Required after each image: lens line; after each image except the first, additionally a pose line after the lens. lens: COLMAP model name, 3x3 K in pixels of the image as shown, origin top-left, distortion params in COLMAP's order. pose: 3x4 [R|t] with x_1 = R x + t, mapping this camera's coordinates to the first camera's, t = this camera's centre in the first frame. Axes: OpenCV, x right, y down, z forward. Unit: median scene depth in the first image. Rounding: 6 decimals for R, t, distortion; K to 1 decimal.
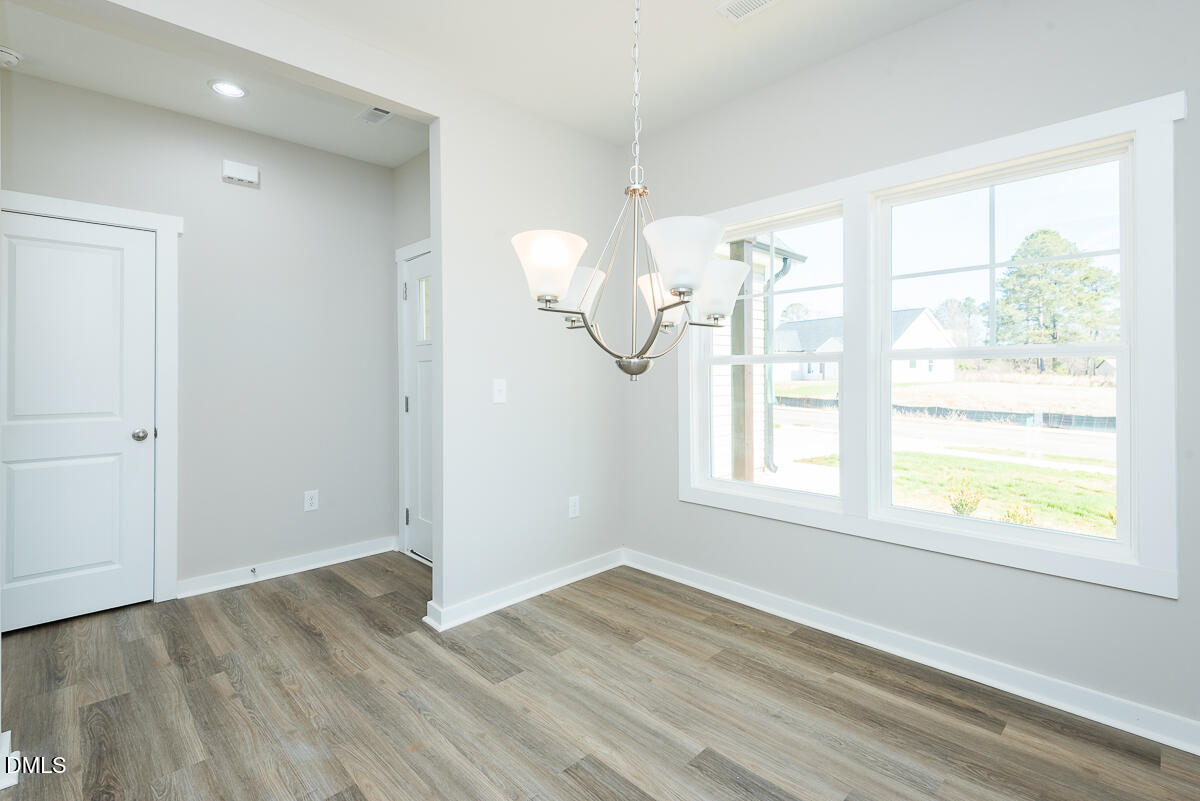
lens RADIAL K [[541.8, 0, 600.0], [0, 541.8, 371.9], [0, 0, 1]] dist [-0.000530, -0.000456]
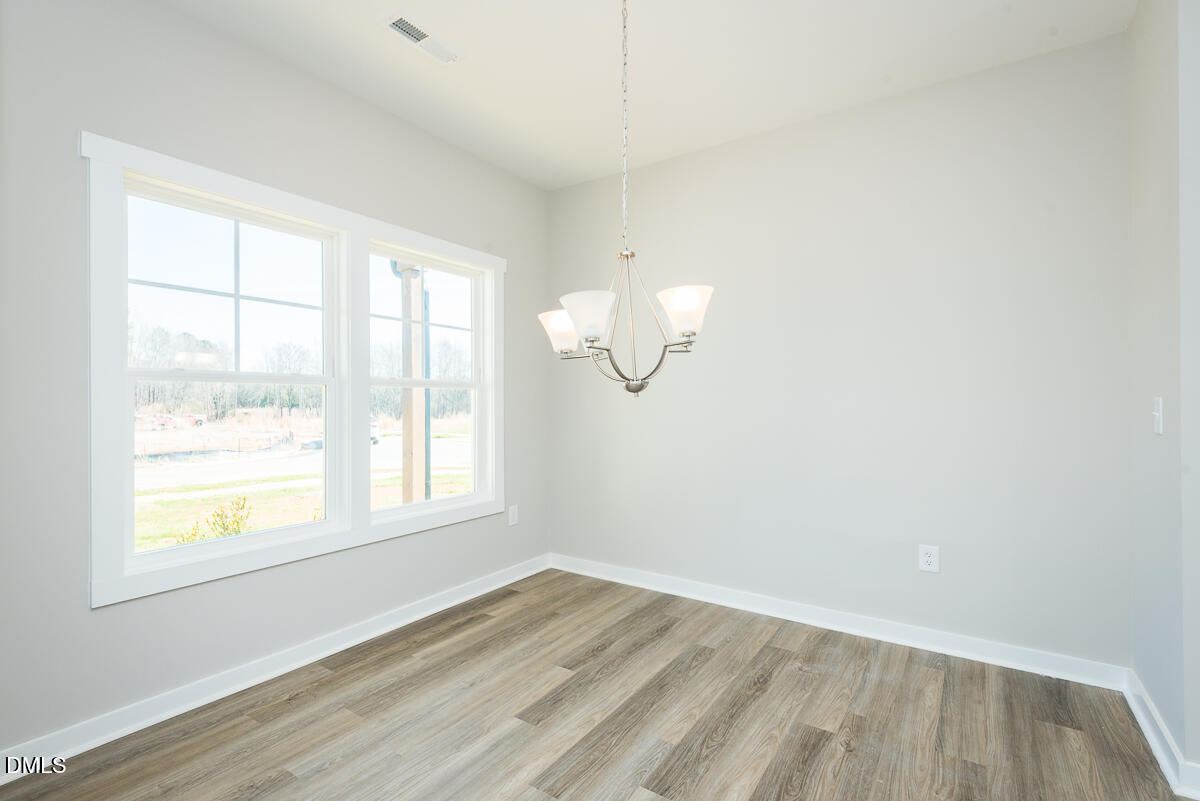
lens RADIAL K [[542.8, 0, 599.6], [0, 542.8, 396.5], [0, 0, 1]] dist [0.033668, -0.018239]
pose [[-0.187945, 0.014898, 0.982067, -0.836727], [-0.005248, 0.999855, -0.016172, 0.022227], [-0.982165, -0.008193, -0.187840, 0.877251]]
